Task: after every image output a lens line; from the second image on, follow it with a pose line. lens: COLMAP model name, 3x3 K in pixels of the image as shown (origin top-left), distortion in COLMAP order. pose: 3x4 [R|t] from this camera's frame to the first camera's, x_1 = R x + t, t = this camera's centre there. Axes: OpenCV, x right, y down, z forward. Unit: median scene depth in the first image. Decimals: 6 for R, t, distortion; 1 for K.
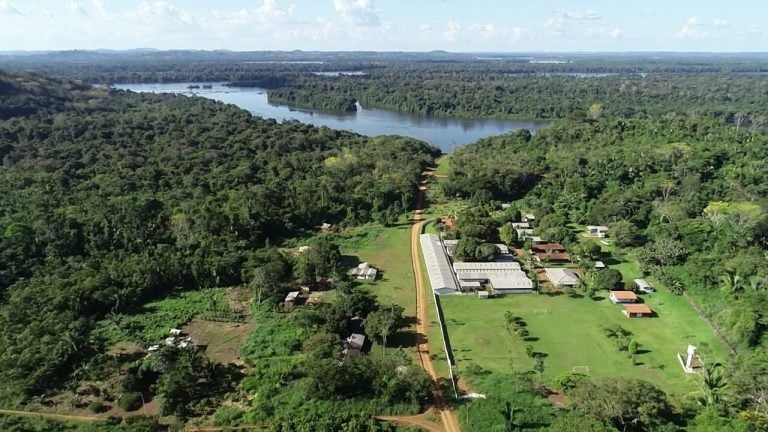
lens RADIAL K [[514.9, 0, 384.0], [0, 514.9, 216.0], [0, 0, 1]] dist [-0.002182, -0.001675]
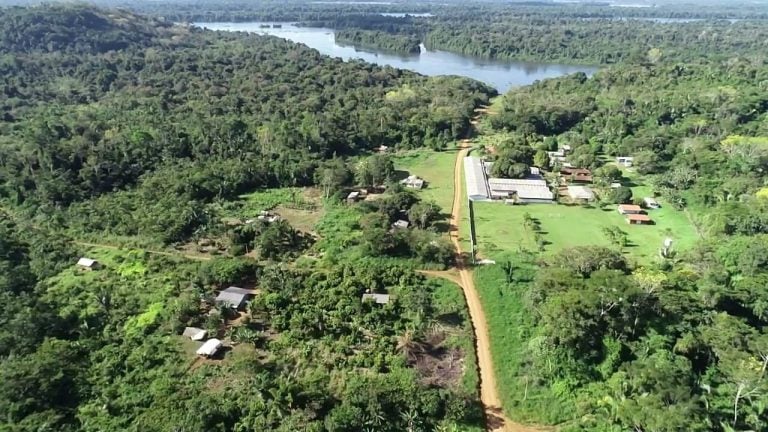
lens RADIAL K [[514.9, 0, 384.0], [0, 514.9, 216.0], [0, 0, 1]] dist [-0.002182, -0.001675]
pose [[0.992130, 0.057274, -0.111347, 0.027766], [-0.045728, 0.993565, 0.103622, 0.055278], [0.116565, -0.097714, 0.988365, -0.170855]]
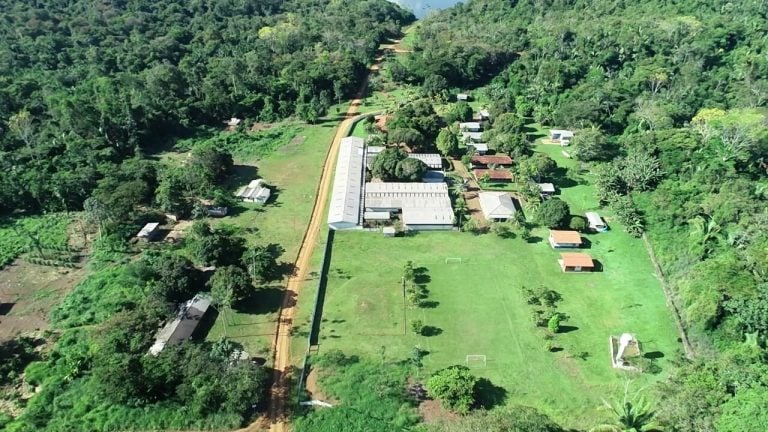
lens RADIAL K [[514.9, 0, 384.0], [0, 514.9, 216.0], [0, 0, 1]] dist [-0.002182, -0.001675]
pose [[0.999876, 0.015746, -0.000960, 0.137736], [-0.014957, 0.965617, 0.259538, -0.055880], [0.005013, -0.259492, 0.965732, 0.181816]]
